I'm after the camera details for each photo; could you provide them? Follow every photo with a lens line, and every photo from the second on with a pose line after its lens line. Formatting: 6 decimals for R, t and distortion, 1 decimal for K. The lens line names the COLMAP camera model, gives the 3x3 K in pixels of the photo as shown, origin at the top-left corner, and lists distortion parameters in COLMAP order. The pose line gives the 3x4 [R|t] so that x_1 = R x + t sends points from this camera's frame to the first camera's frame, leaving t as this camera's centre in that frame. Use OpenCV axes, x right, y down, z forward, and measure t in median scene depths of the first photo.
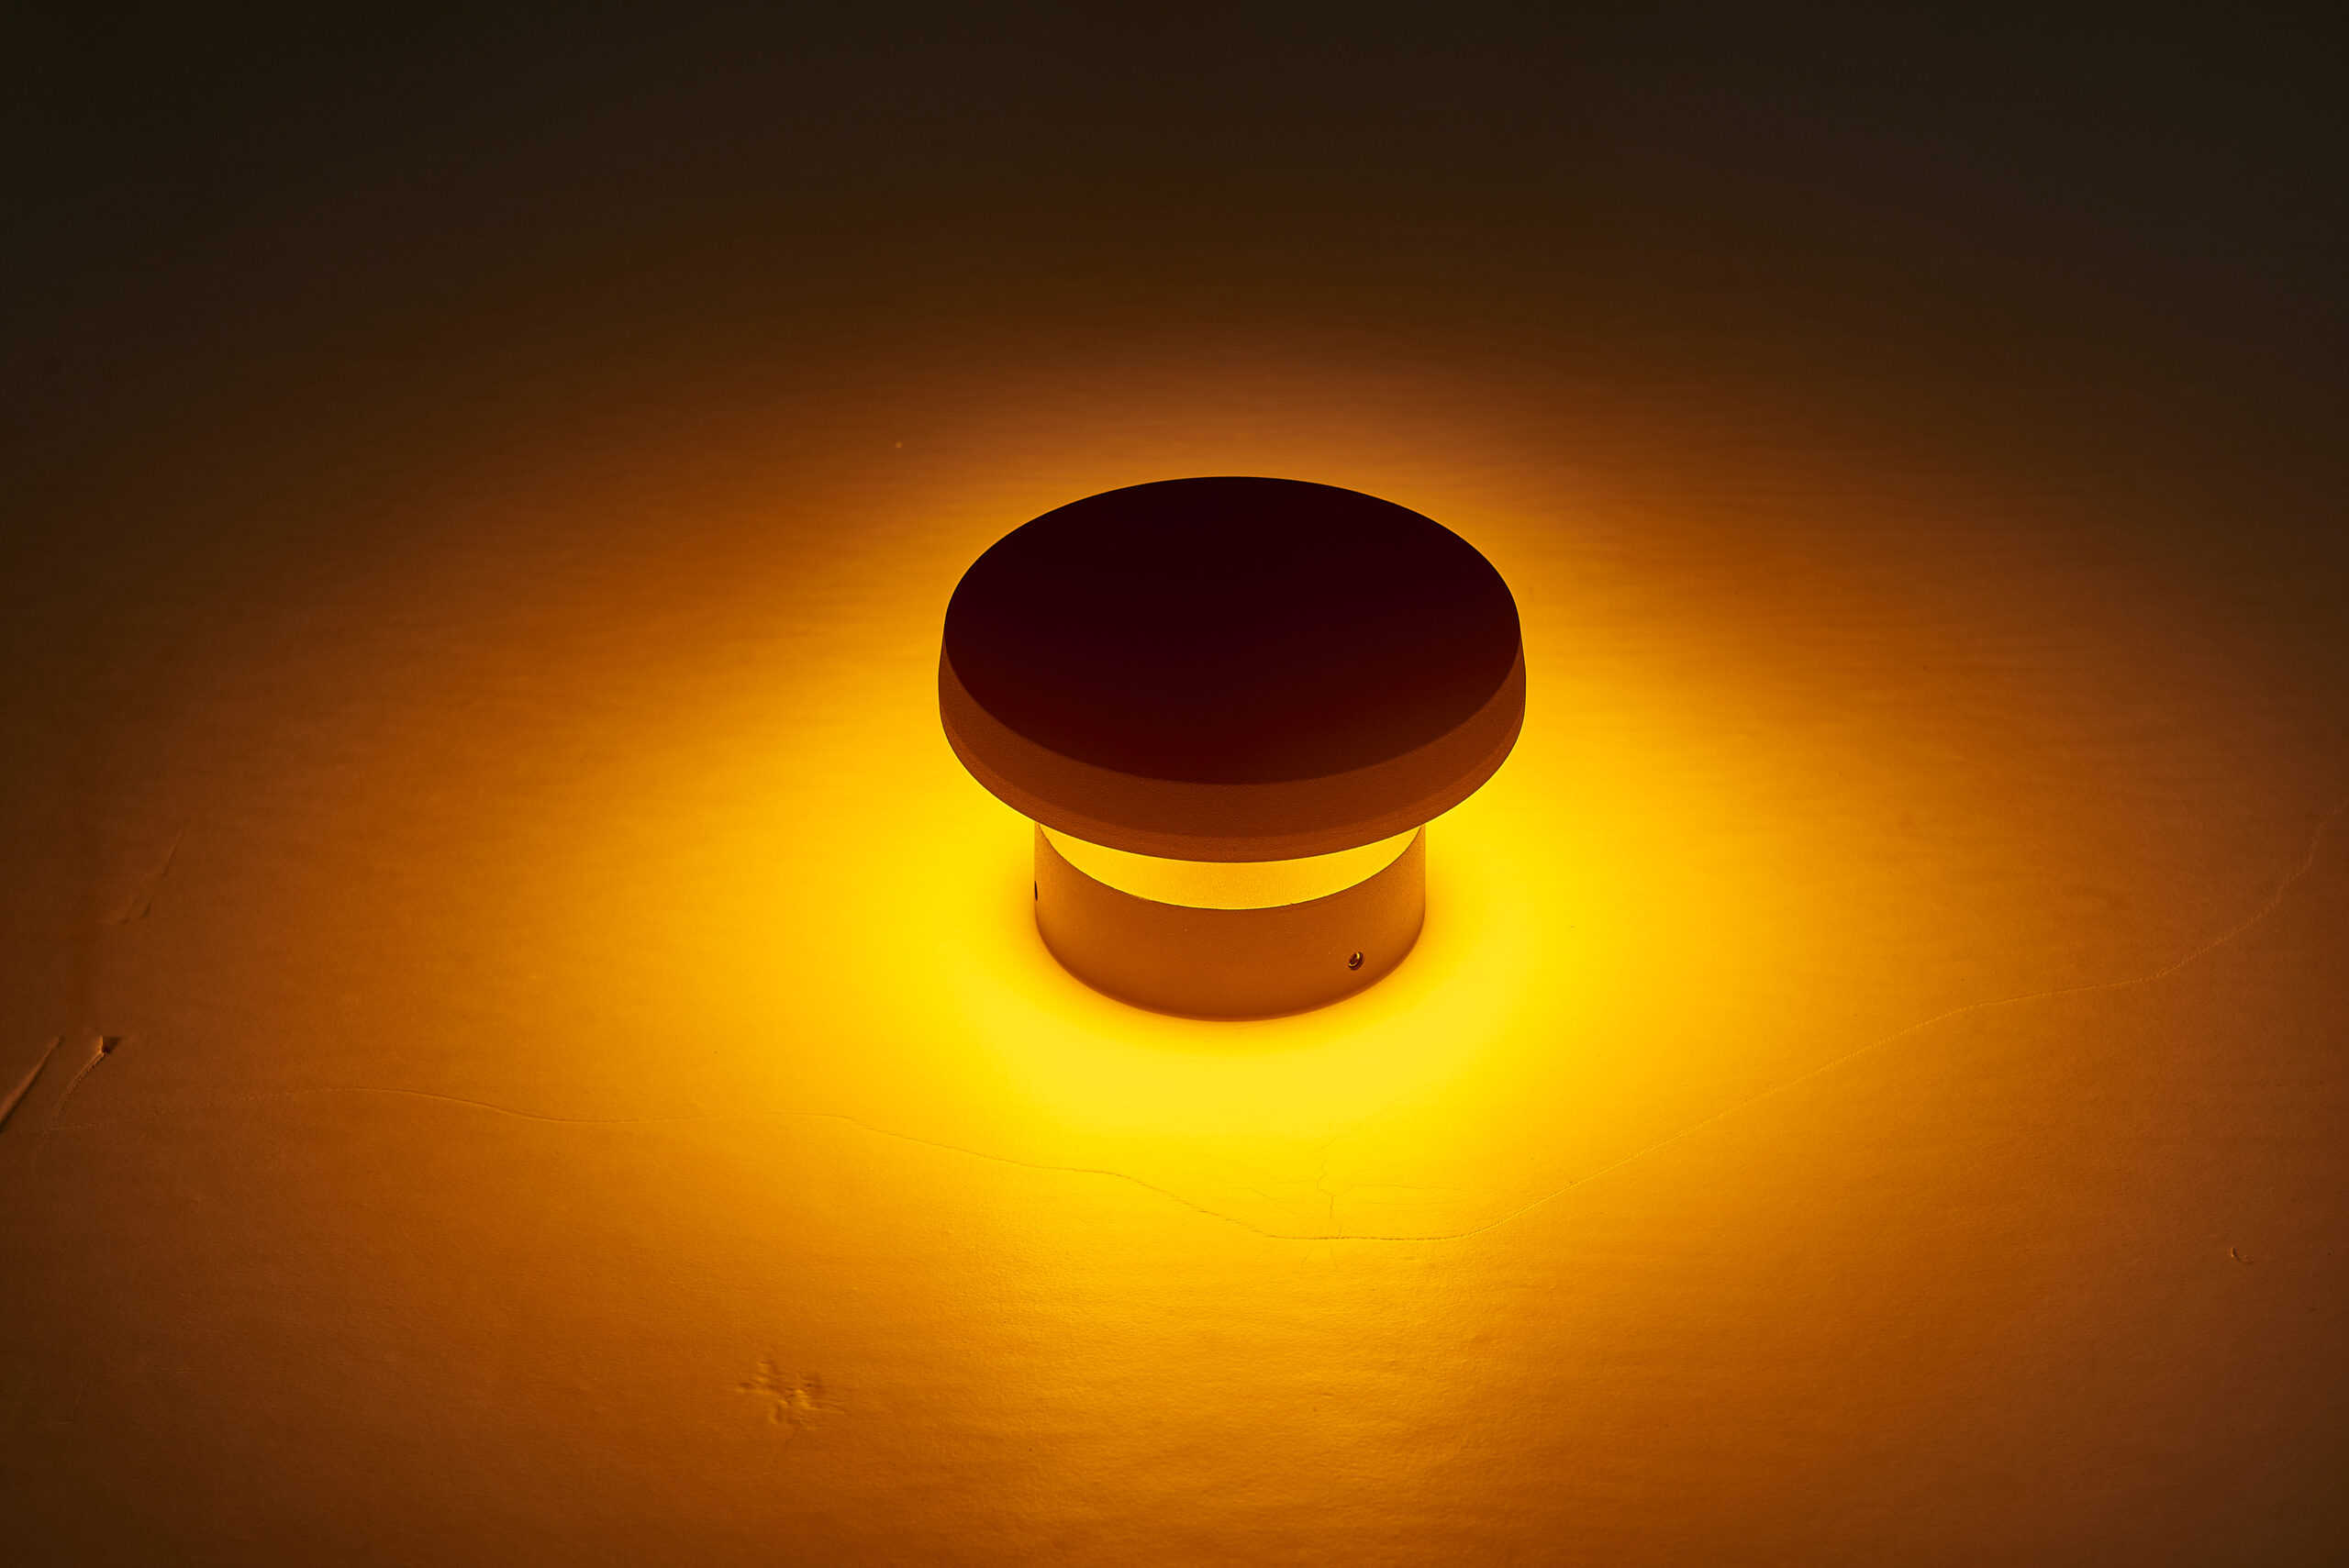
lens RADIAL K [[4749.6, 0, 1178.1], [0, 4749.6, 778.9], [0, 0, 1]] dist [0.087419, 0.000000]
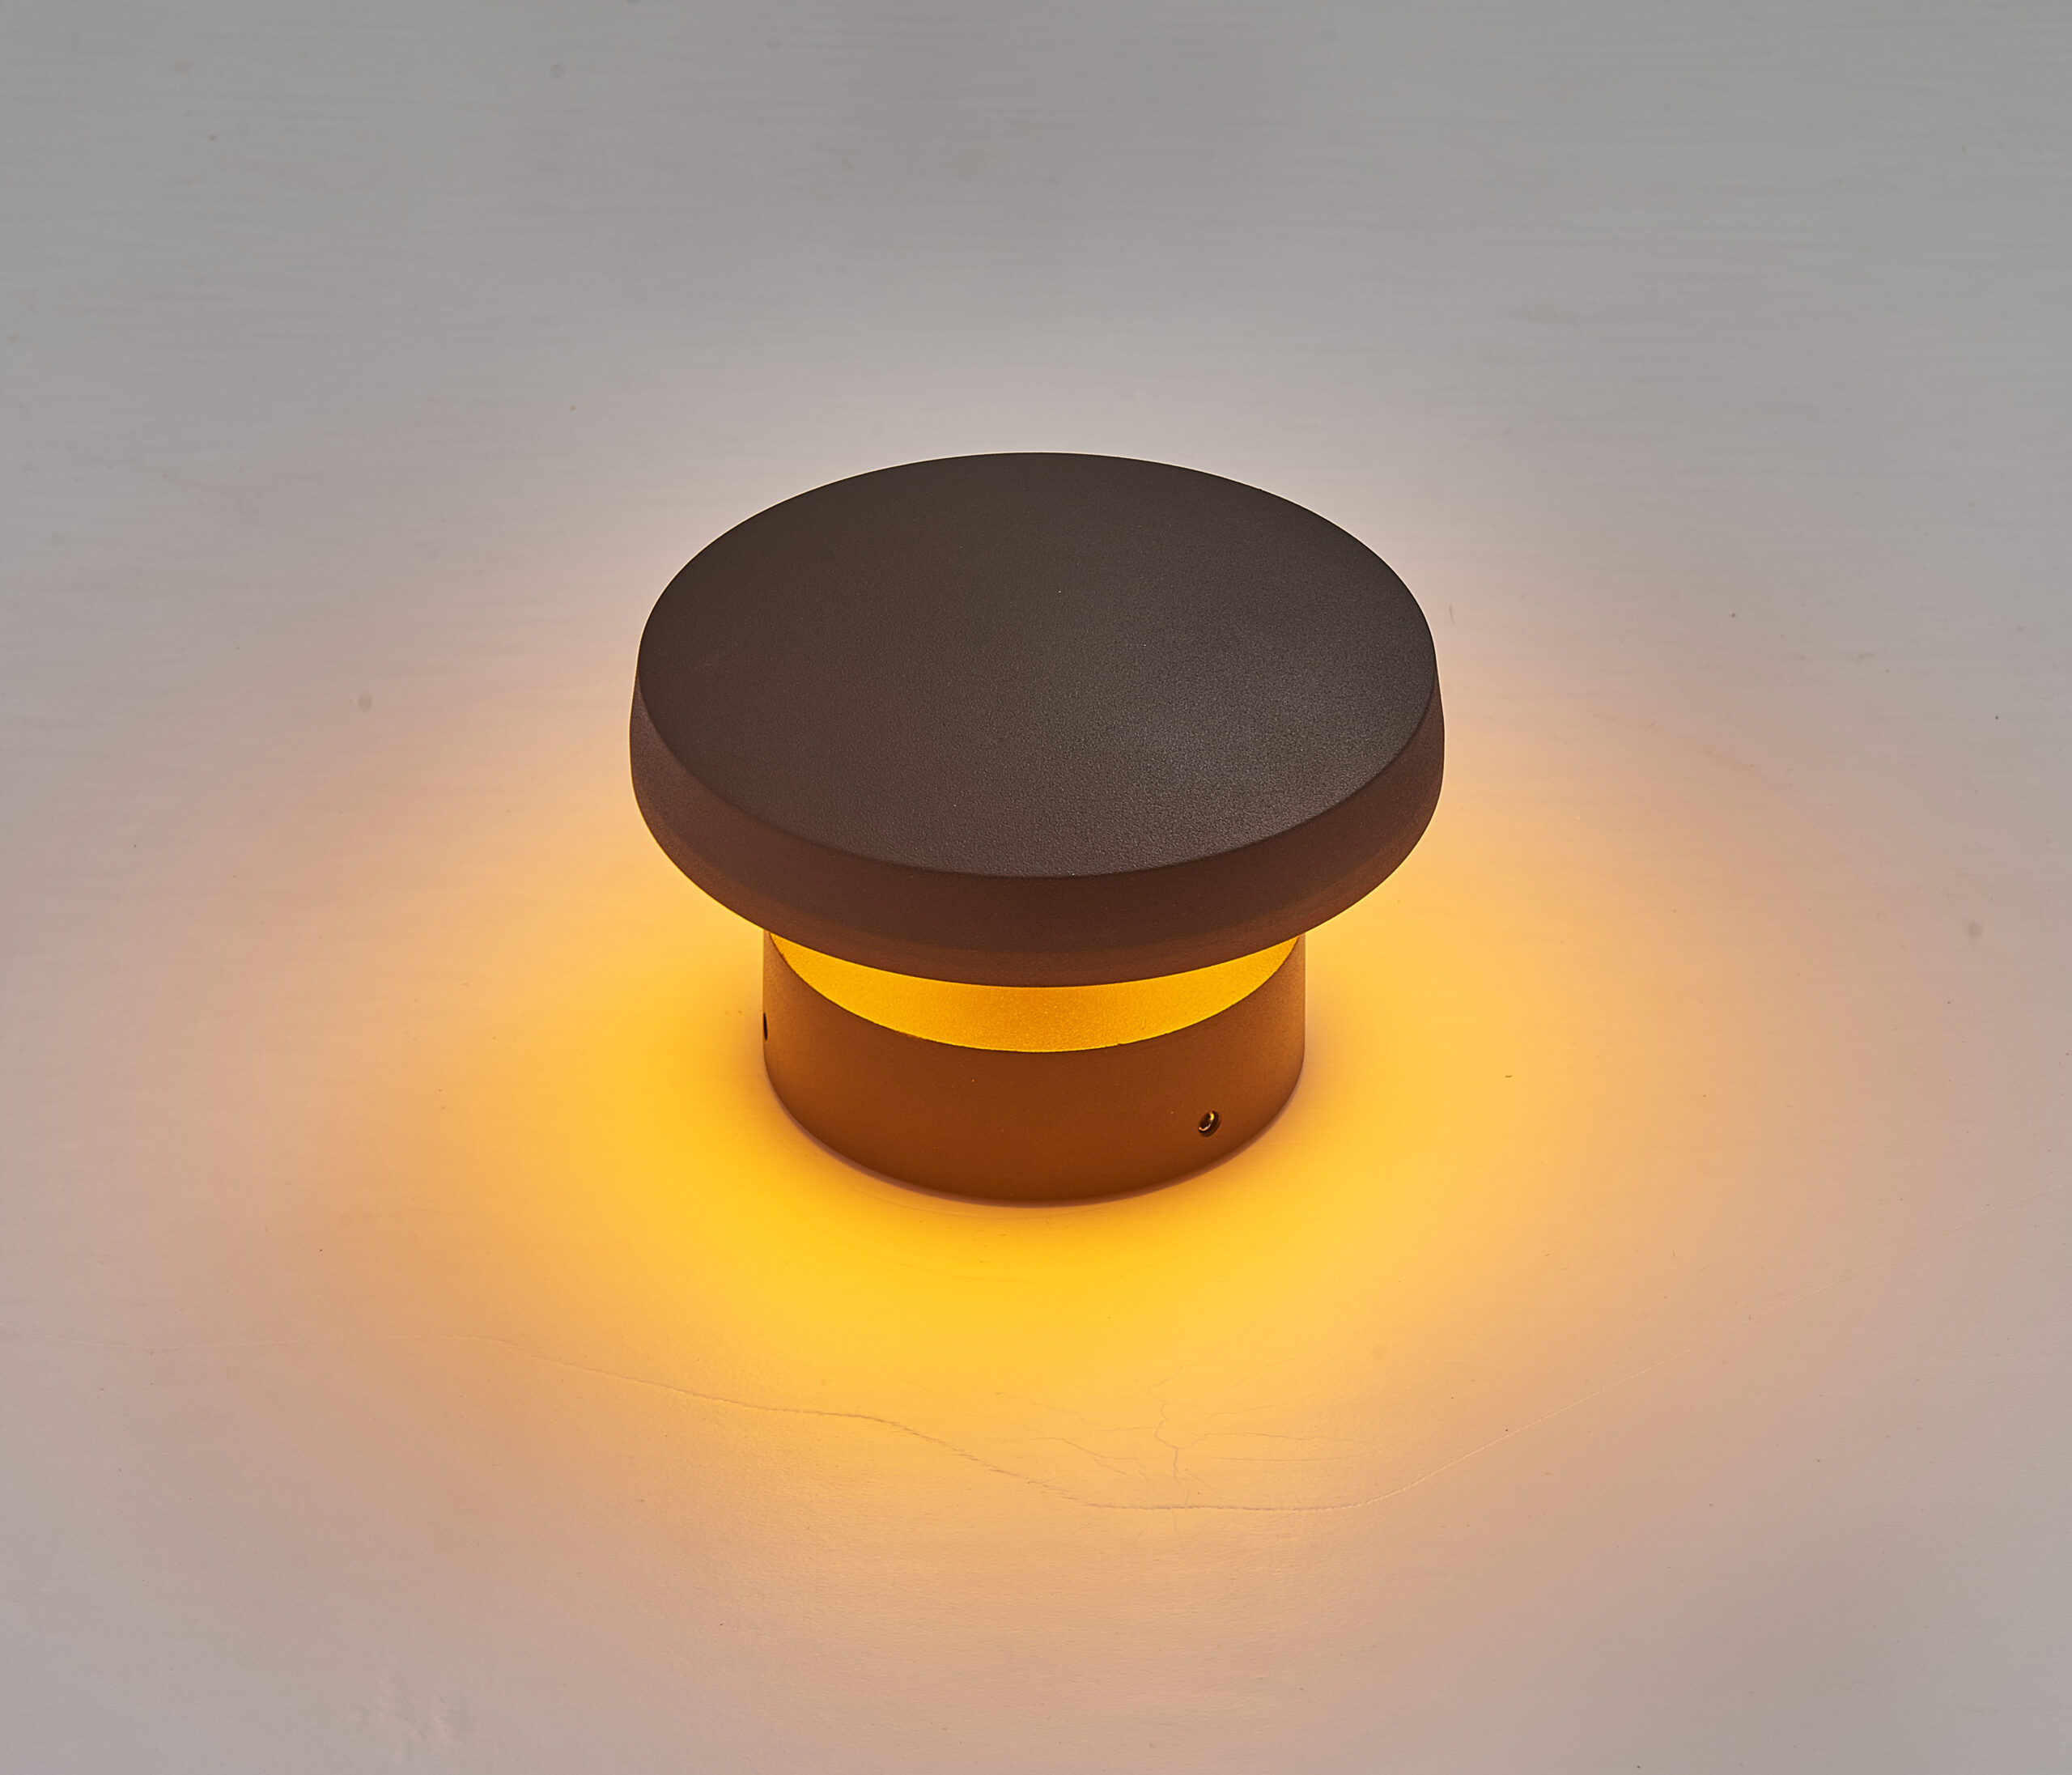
lens RADIAL K [[4911.5, 0, 1034.5], [0, 4911.5, 890.0], [0, 0, 1]] dist [-0.123505, 0.000000]
pose [[0.999932, 0.000535, 0.011658, 0.002216], [-0.000355, 0.999881, -0.015414, 0.014403], [-0.011665, 0.015409, 0.999813, 0.255263]]
